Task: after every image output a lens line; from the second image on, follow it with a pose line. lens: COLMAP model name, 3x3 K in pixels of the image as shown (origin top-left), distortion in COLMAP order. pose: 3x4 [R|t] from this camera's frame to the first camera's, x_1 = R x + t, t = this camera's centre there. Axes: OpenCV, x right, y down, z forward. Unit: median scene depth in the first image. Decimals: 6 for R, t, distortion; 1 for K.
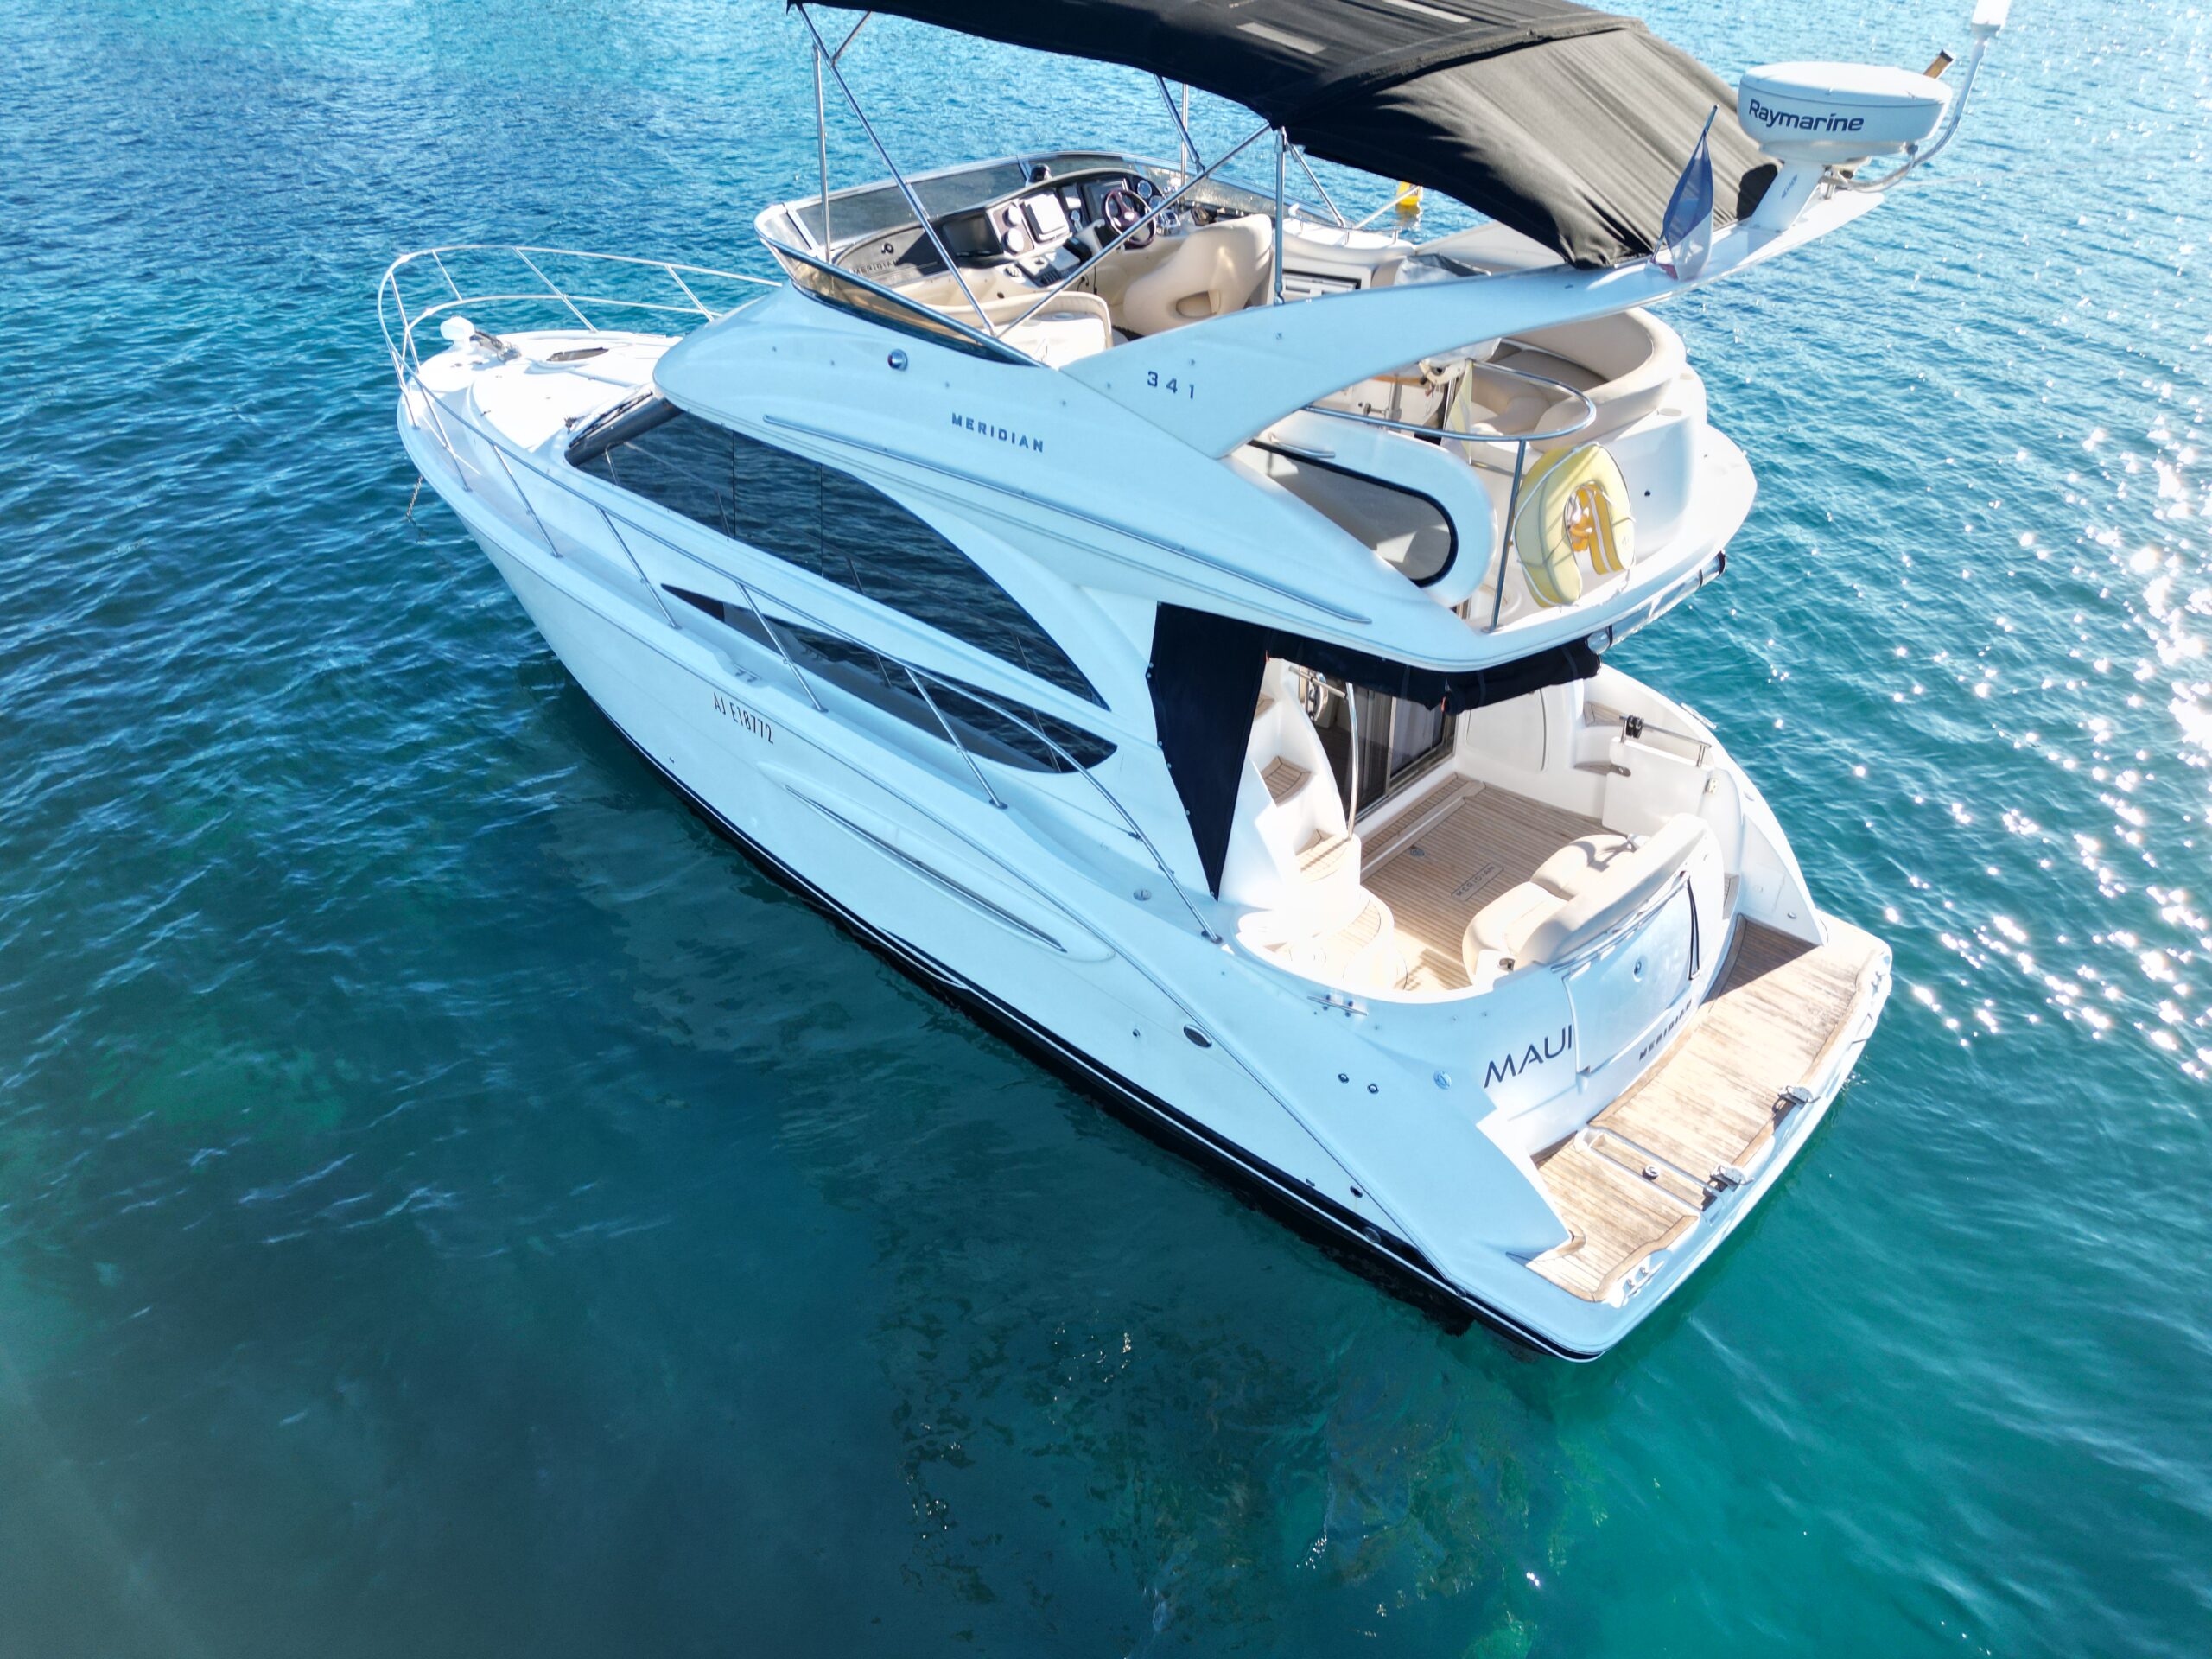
lens RADIAL K [[1496.0, 0, 1106.0], [0, 1496.0, 829.5], [0, 0, 1]] dist [0.027248, 0.000162]
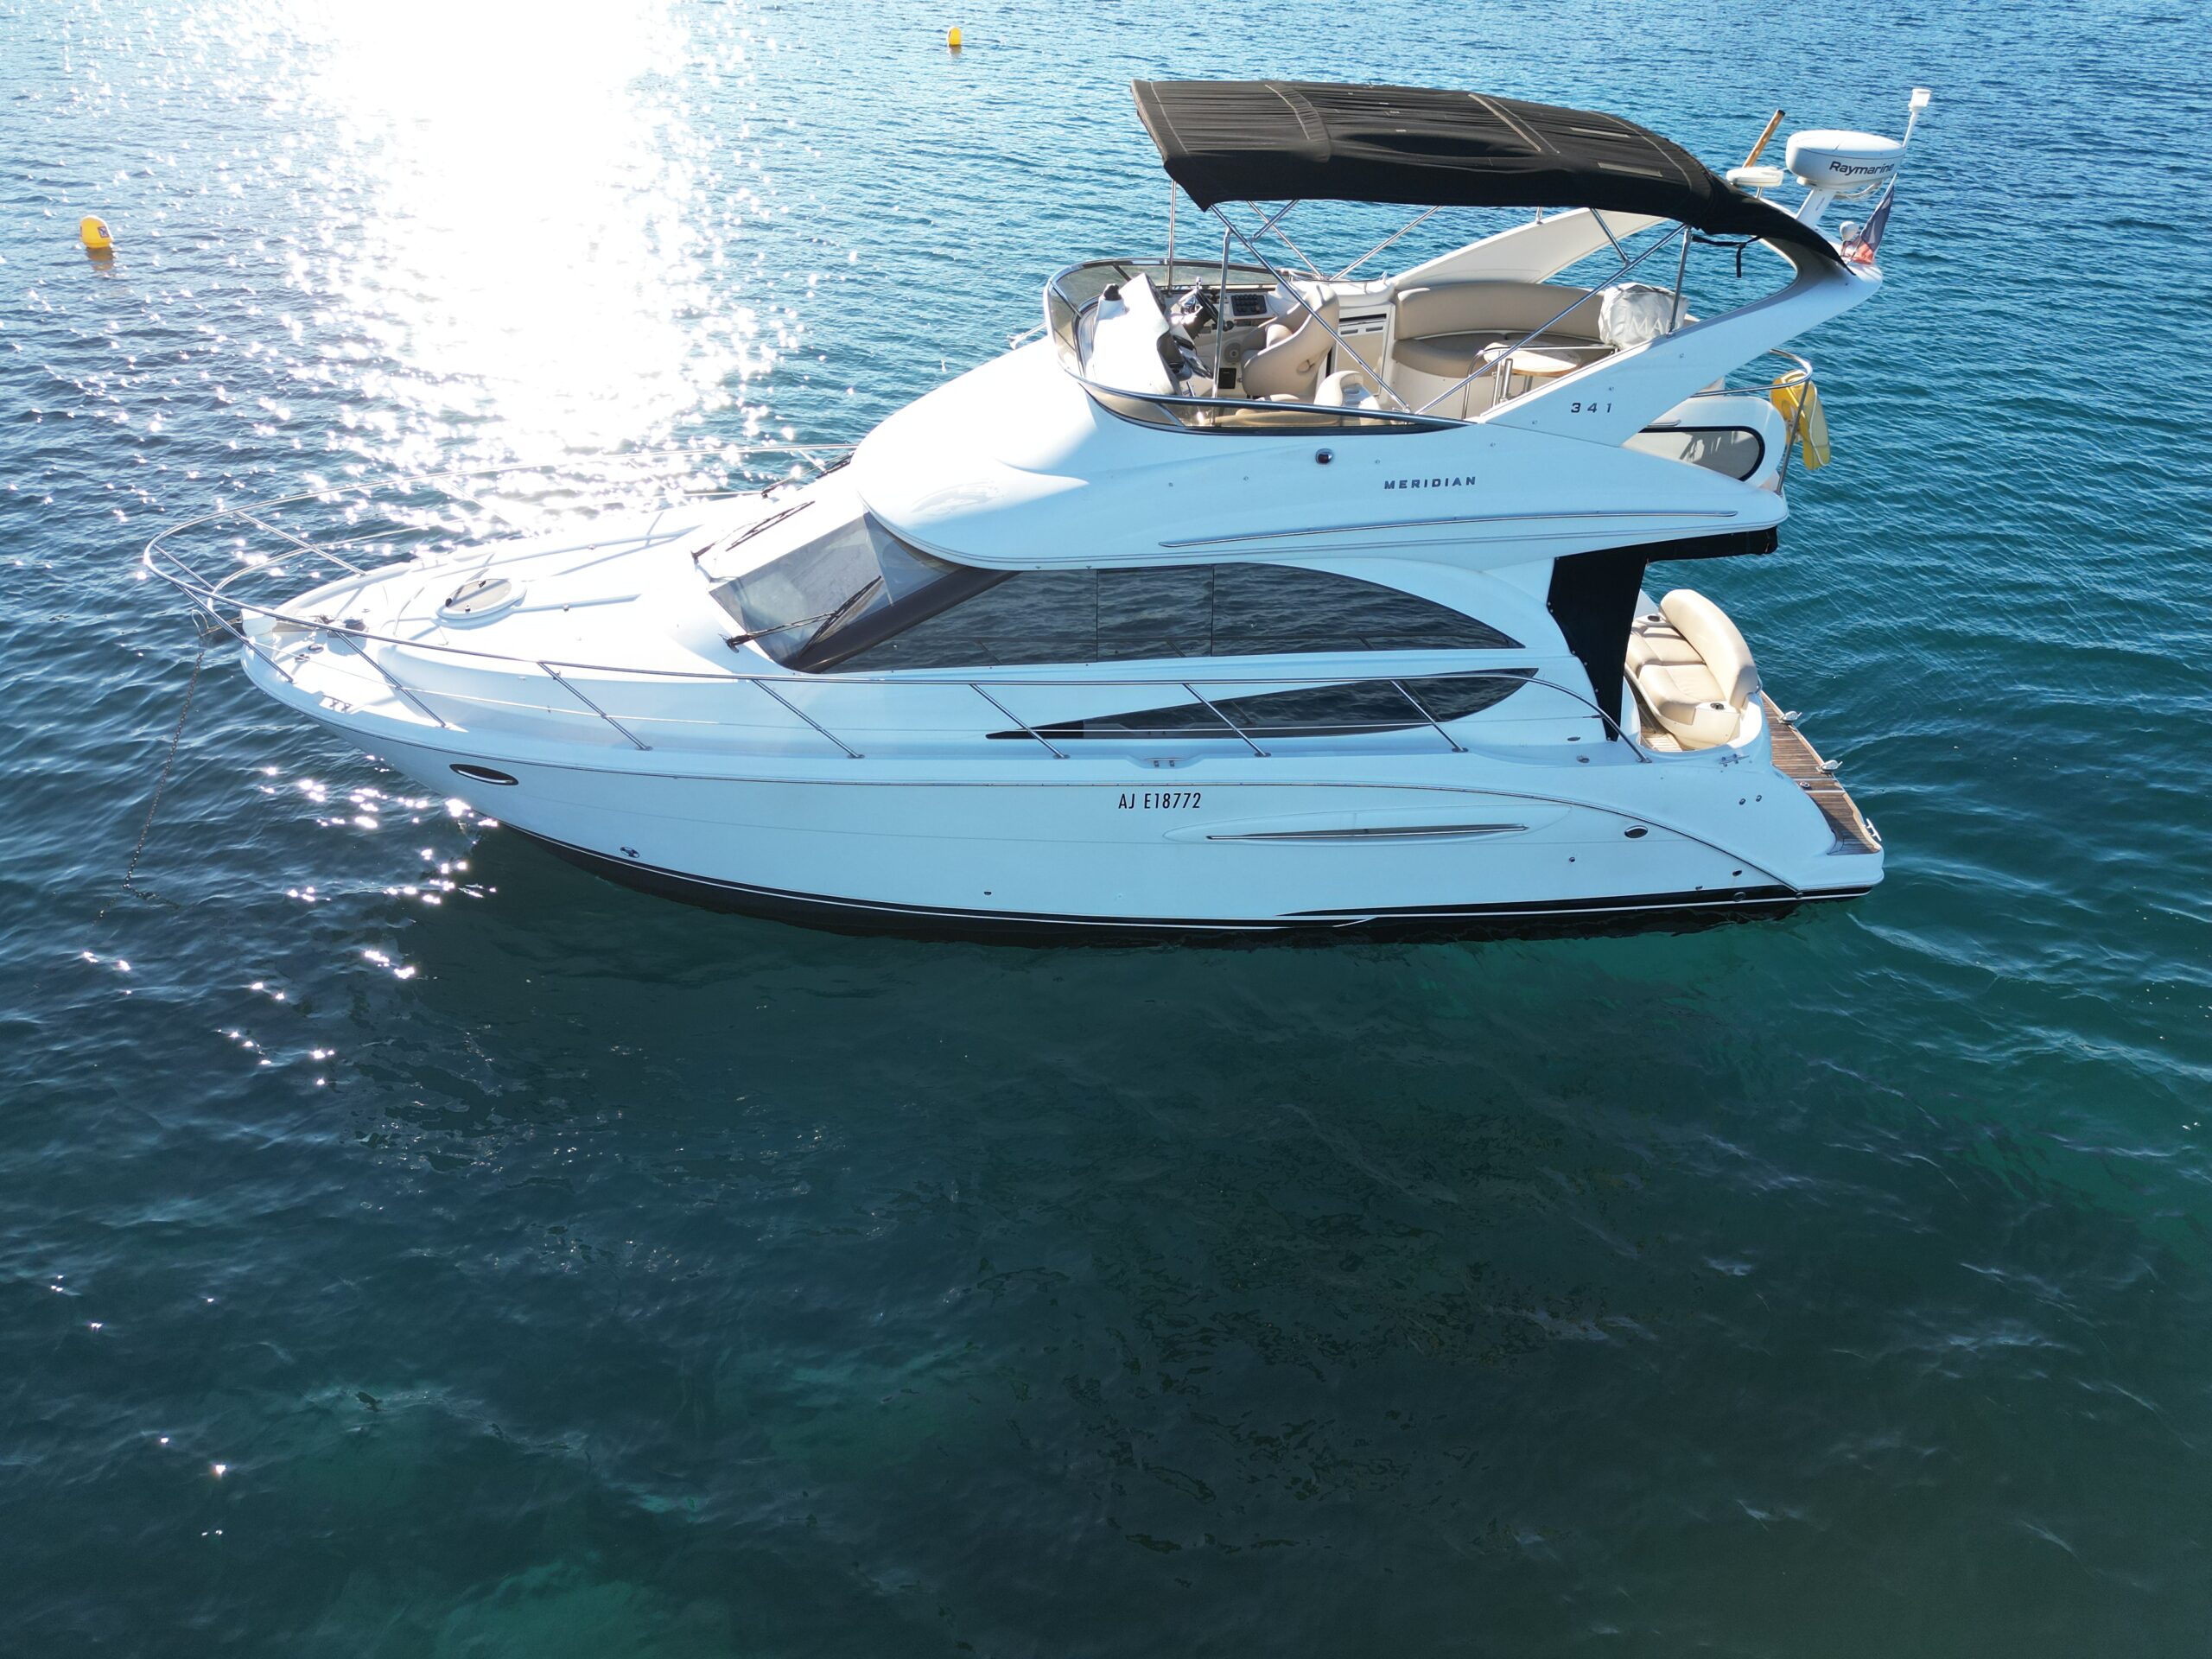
lens RADIAL K [[1496.0, 0, 1106.0], [0, 1496.0, 829.5], [0, 0, 1]] dist [0.027248, 0.000162]
pose [[0.691445, -0.428061, 0.581951, -1.163303], [0.407457, 0.896272, 0.175143, -0.334623], [-0.596558, 0.116018, 0.794140, 0.147199]]
